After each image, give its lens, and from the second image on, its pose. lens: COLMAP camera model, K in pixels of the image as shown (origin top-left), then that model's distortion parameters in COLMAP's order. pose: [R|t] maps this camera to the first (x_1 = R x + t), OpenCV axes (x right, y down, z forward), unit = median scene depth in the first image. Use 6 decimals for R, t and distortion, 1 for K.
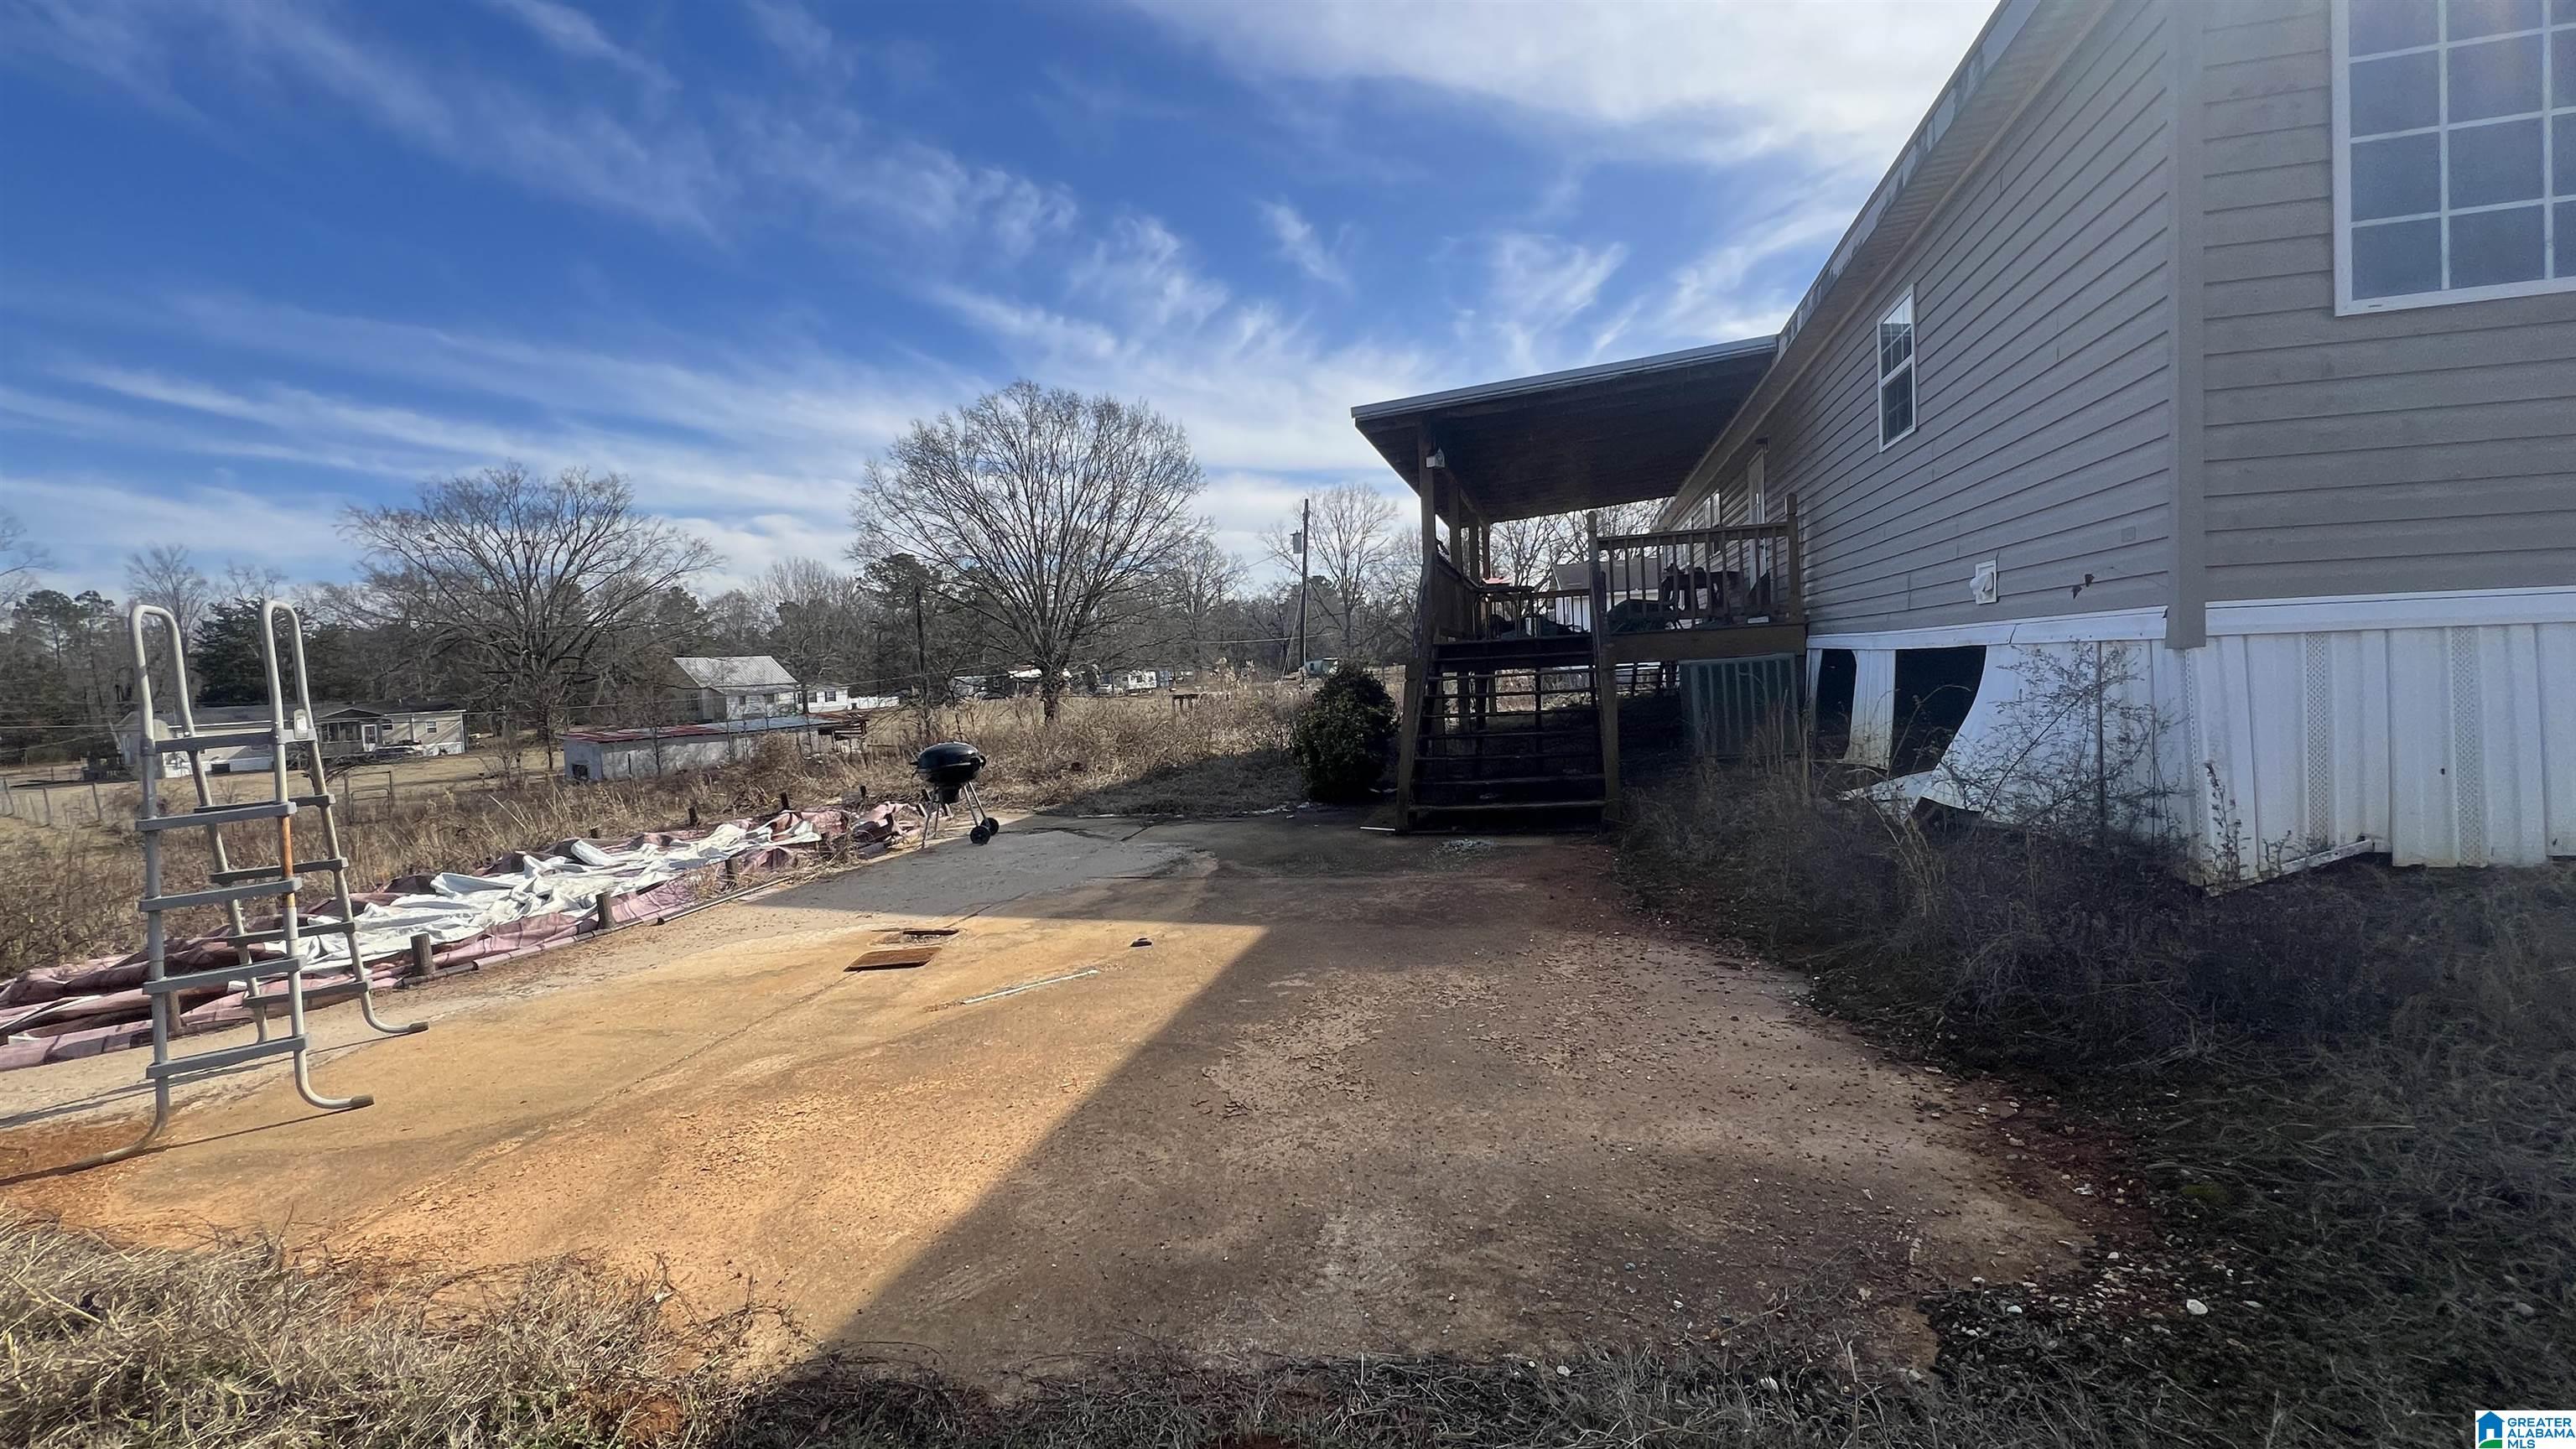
lens RADIAL K [[1050.2, 0, 1288.0], [0, 1050.2, 724.5], [0, 0, 1]] dist [-0.000660, 0.000062]
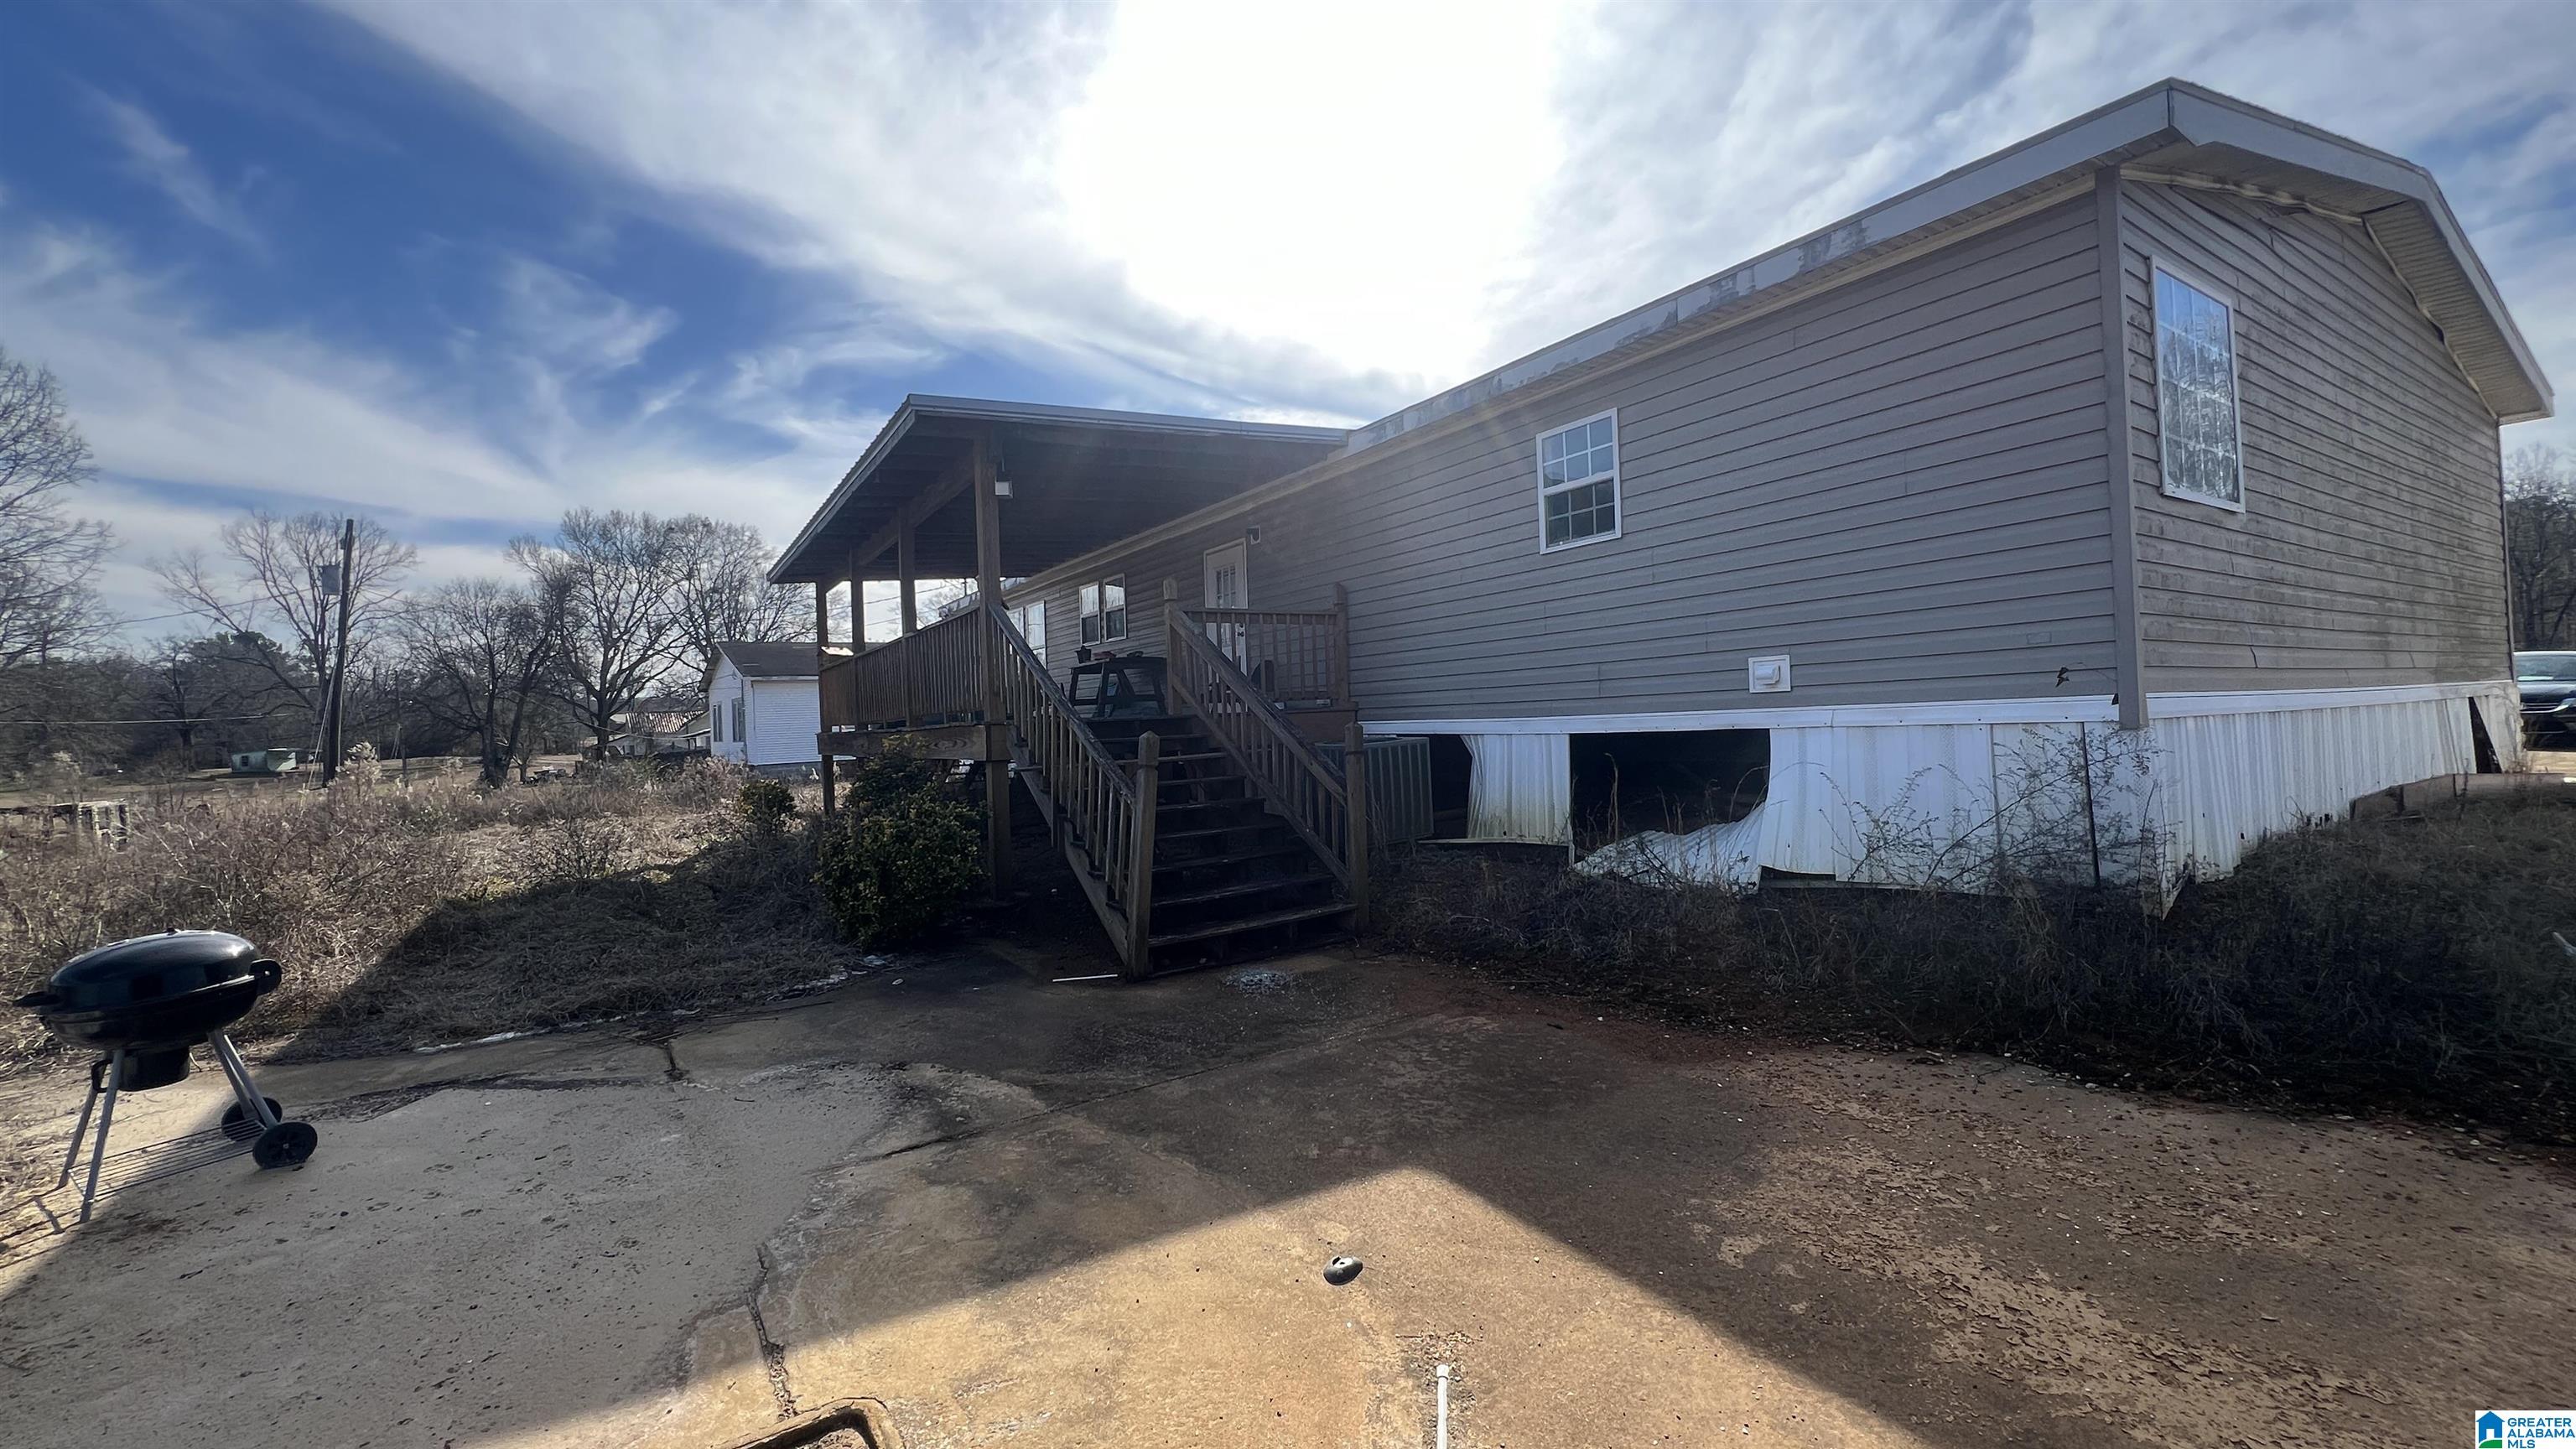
lens RADIAL K [[1036.8, 0, 1283.3], [0, 1036.8, 714.2], [0, 0, 1]] dist [-0.003253, 0.000197]
pose [[0.668131, 0.026071, 0.743587, -0.647770], [0.046330, 0.995989, -0.076548, -0.034300], [-0.742600, 0.085594, 0.664243, 0.773933]]
